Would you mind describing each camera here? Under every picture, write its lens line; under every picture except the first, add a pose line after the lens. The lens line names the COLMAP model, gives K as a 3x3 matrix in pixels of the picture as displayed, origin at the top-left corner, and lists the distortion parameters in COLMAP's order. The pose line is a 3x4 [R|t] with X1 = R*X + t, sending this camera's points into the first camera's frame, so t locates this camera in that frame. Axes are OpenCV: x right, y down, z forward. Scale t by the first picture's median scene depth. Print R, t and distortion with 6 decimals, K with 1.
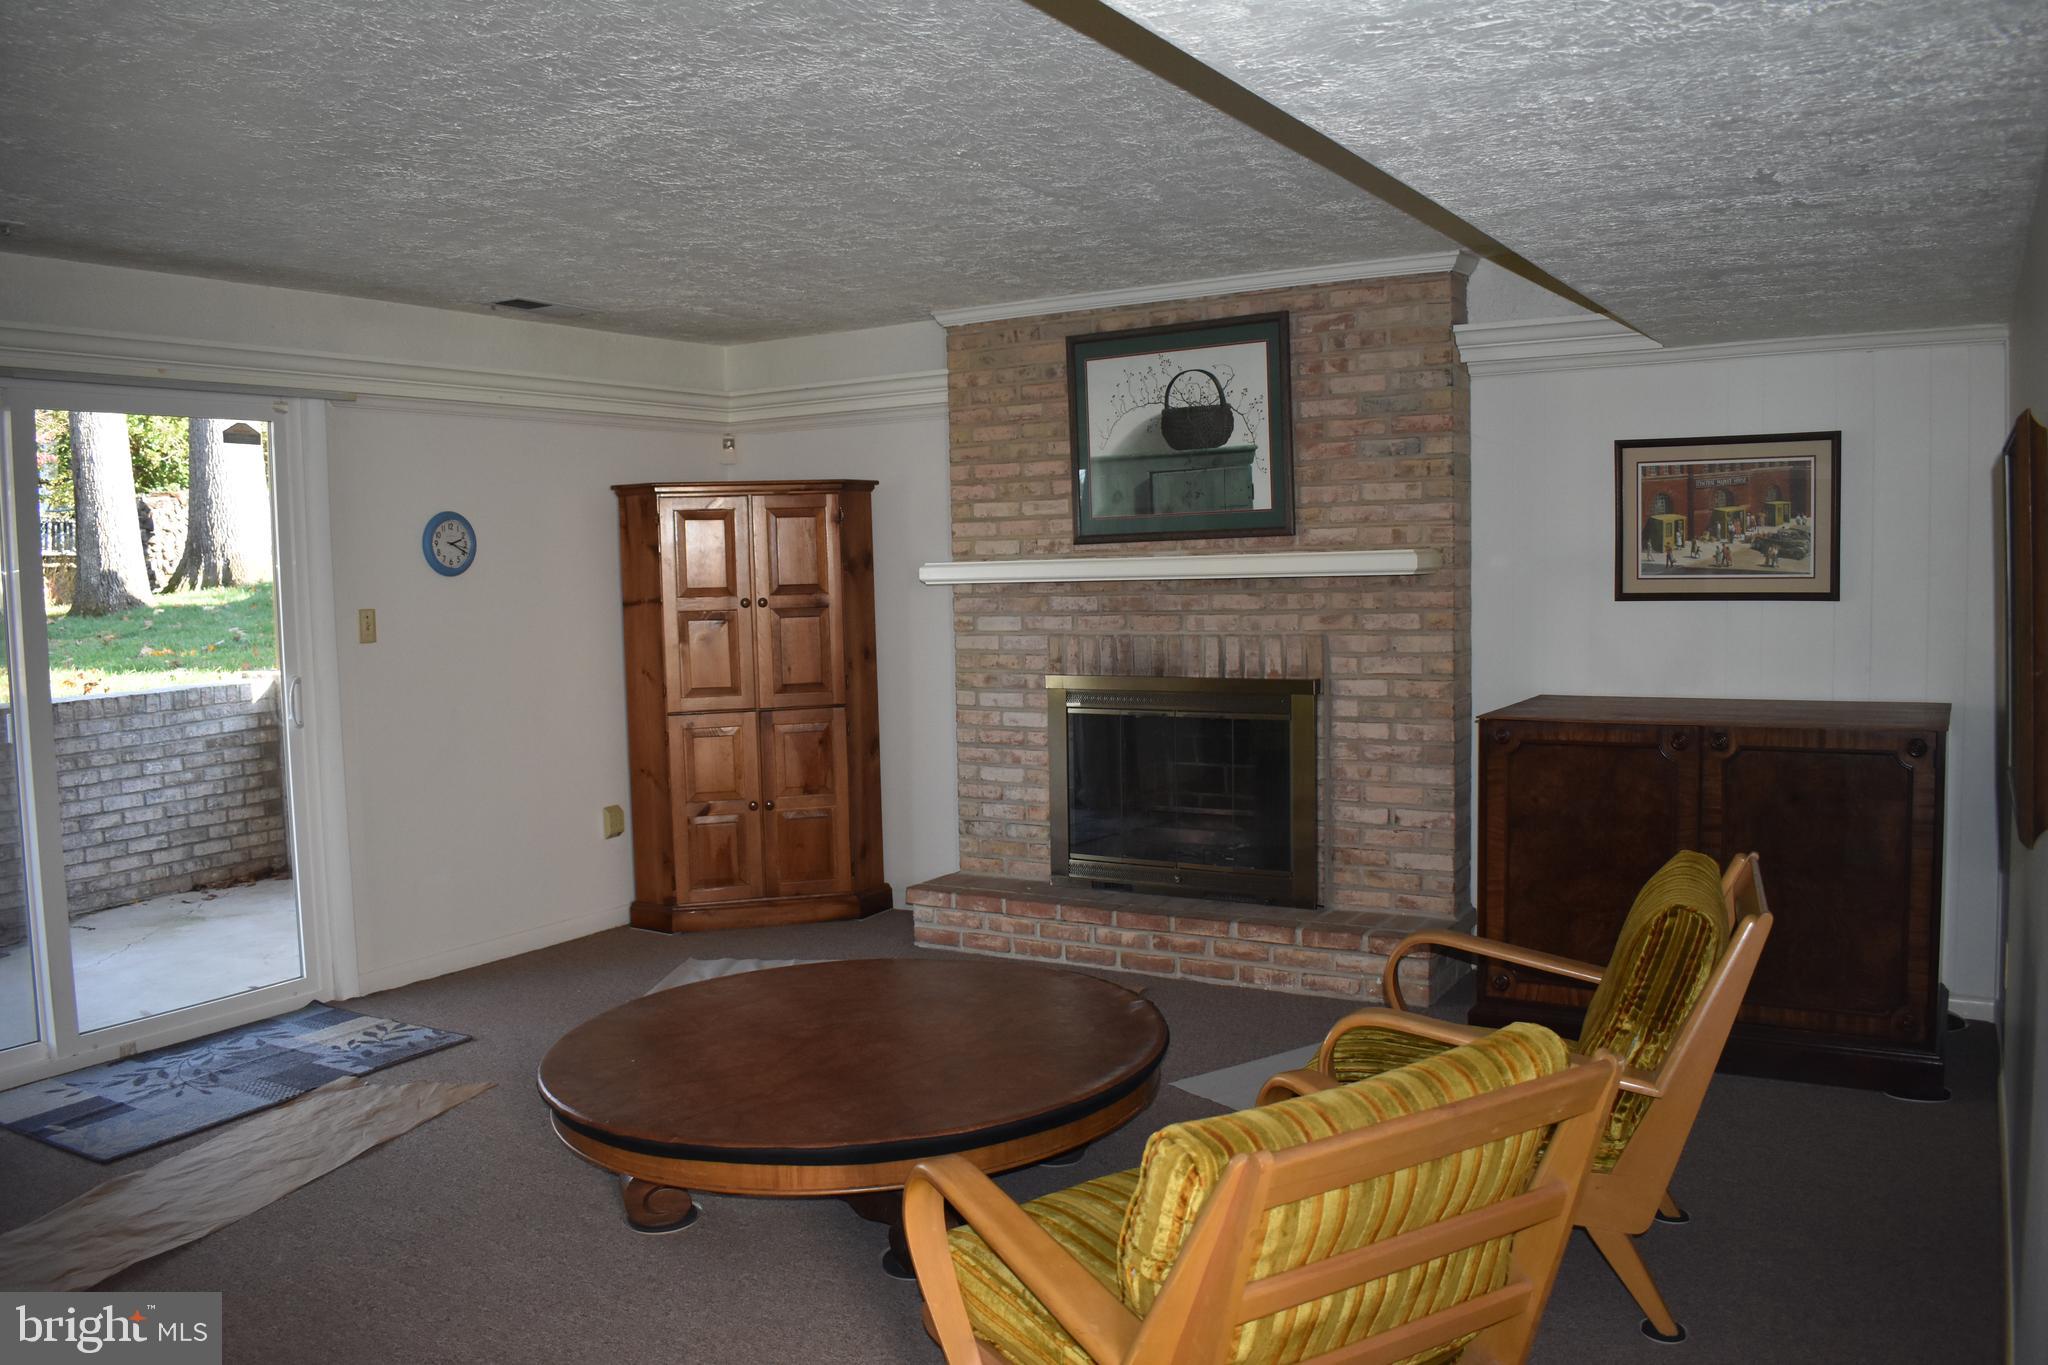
lens RADIAL K [[1599.6, 0, 1009.7], [0, 1599.6, 681.3], [0, 0, 1]] dist [-0.095722, 0.018343]
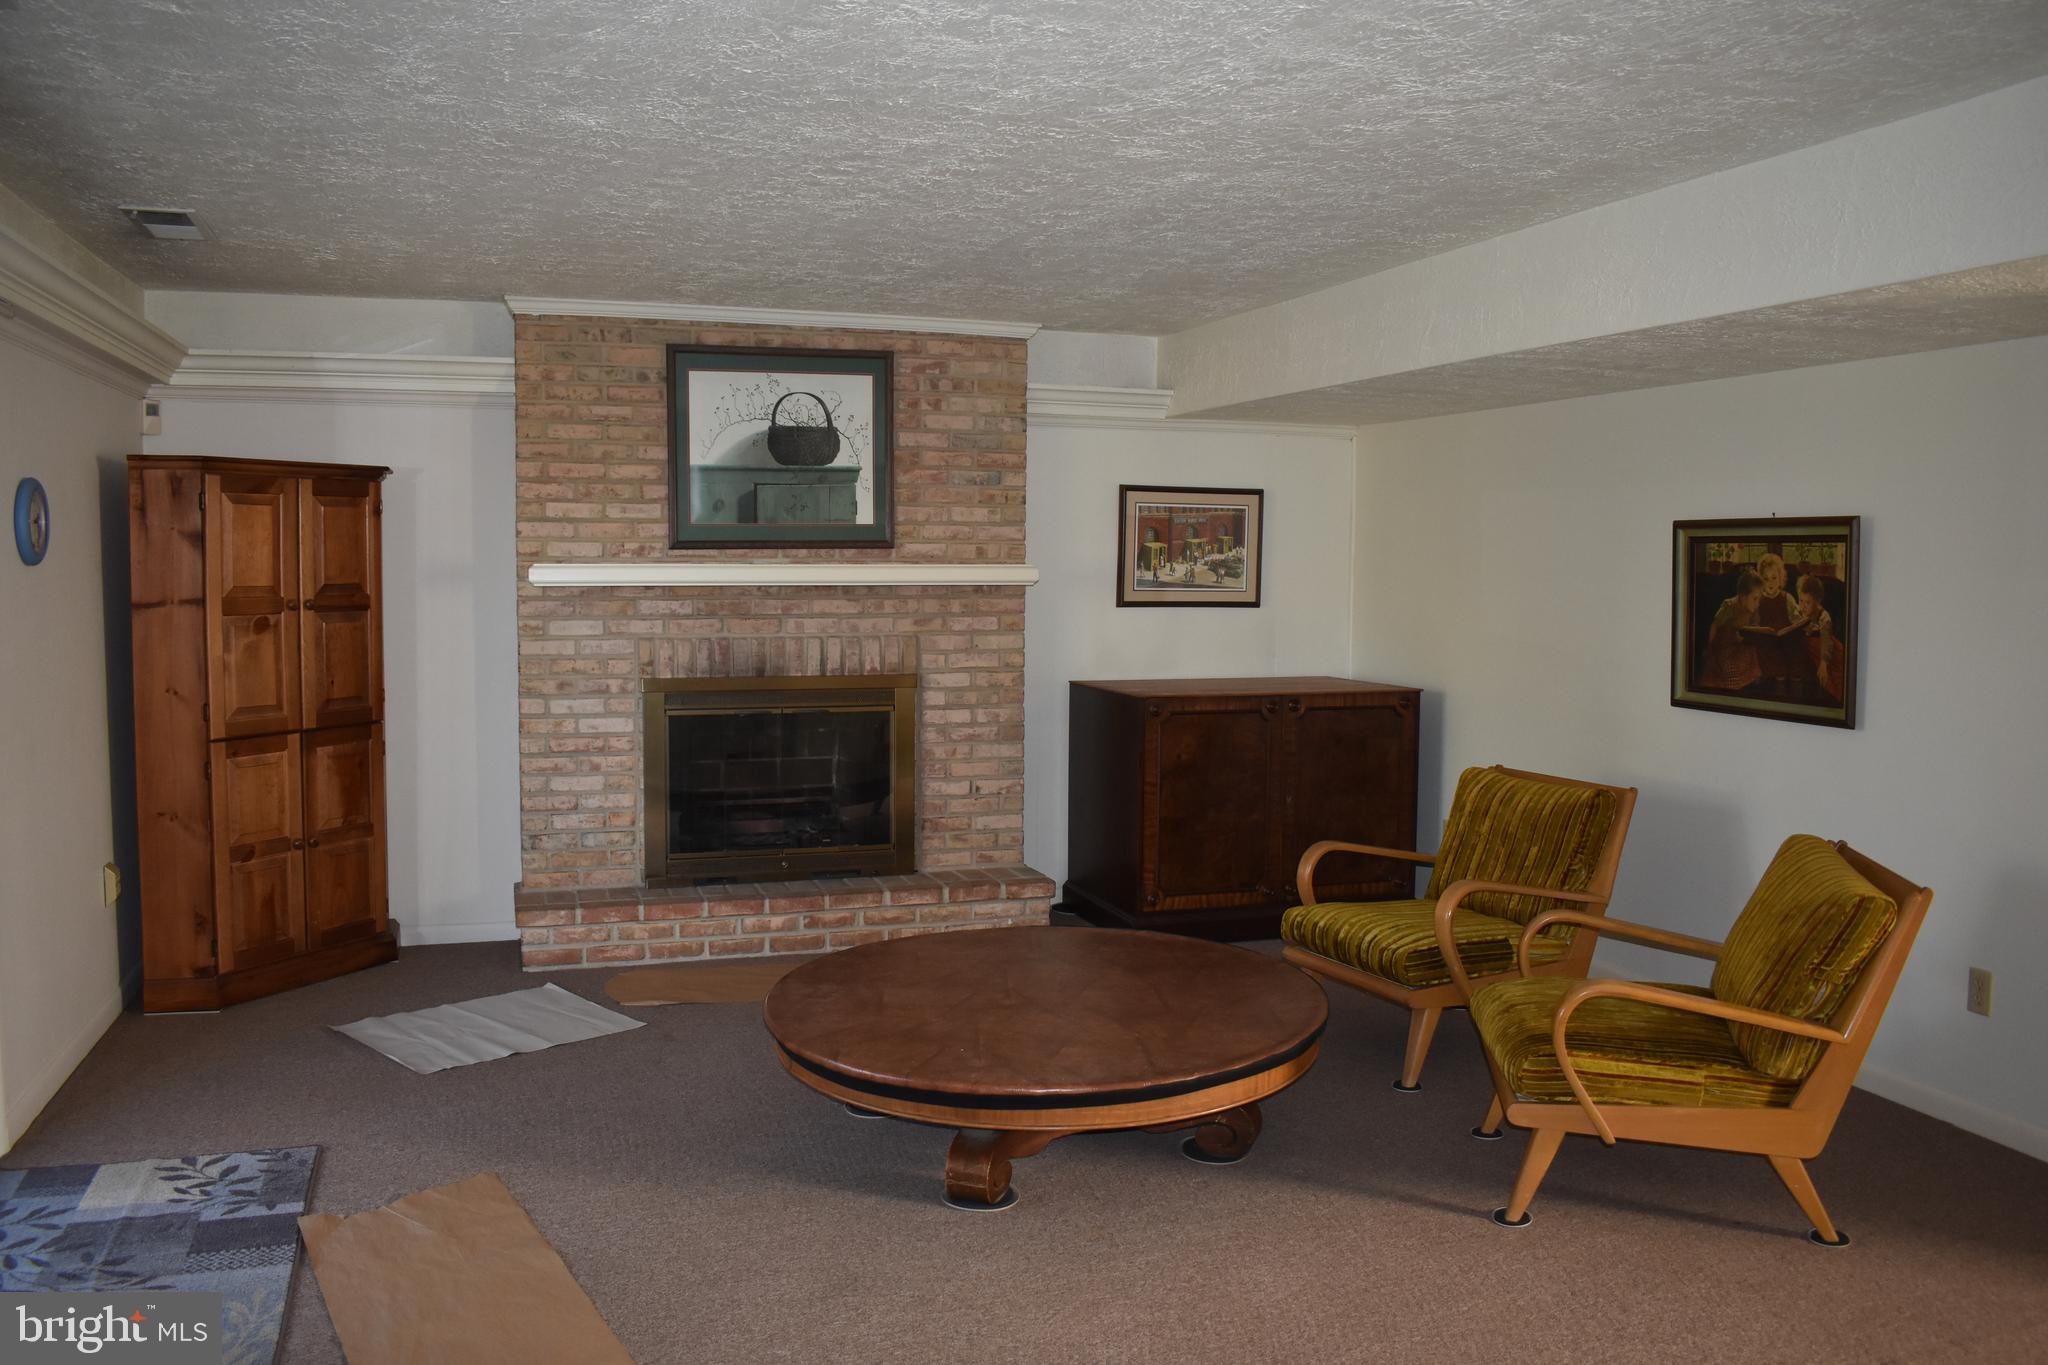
lens RADIAL K [[1599.6, 0, 1009.7], [0, 1599.6, 681.3], [0, 0, 1]] dist [-0.095722, 0.018343]
pose [[0.645381, -0.028153, 0.763341, -0.633975], [0.033045, 0.999414, 0.008922, -0.003920], [-0.763145, 0.019466, 0.645934, 0.196496]]
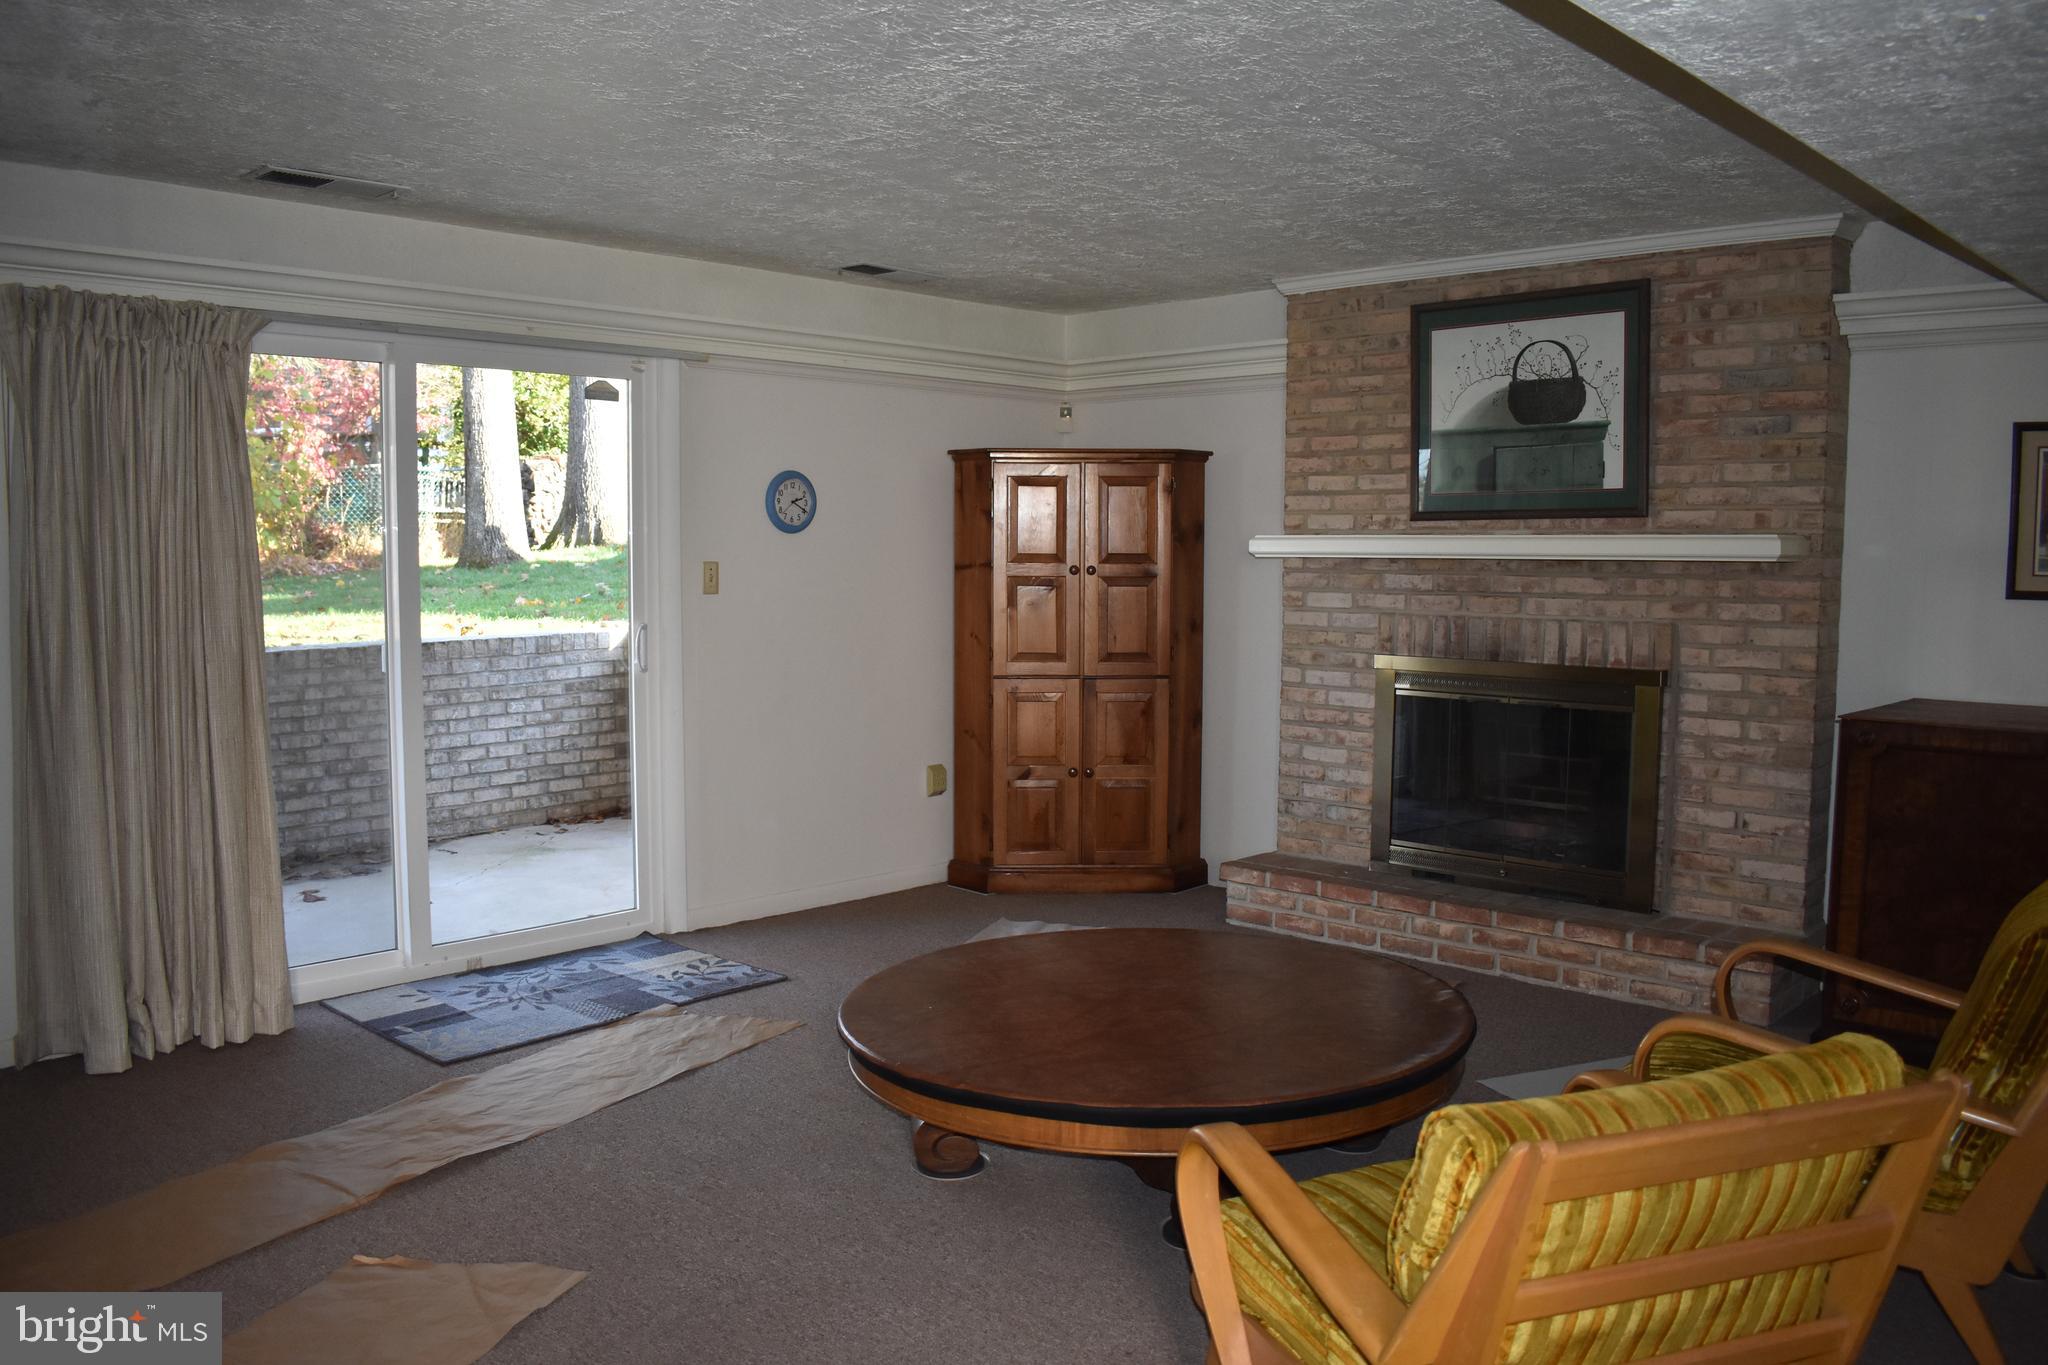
lens RADIAL K [[1599.6, 0, 1009.7], [0, 1599.6, 681.3], [0, 0, 1]] dist [-0.095722, 0.018343]
pose [[0.976668, 0.047370, -0.209467, 0.009893], [-0.045167, 0.998862, 0.015289, 0.008242], [0.209953, -0.005471, 0.977696, 0.008971]]
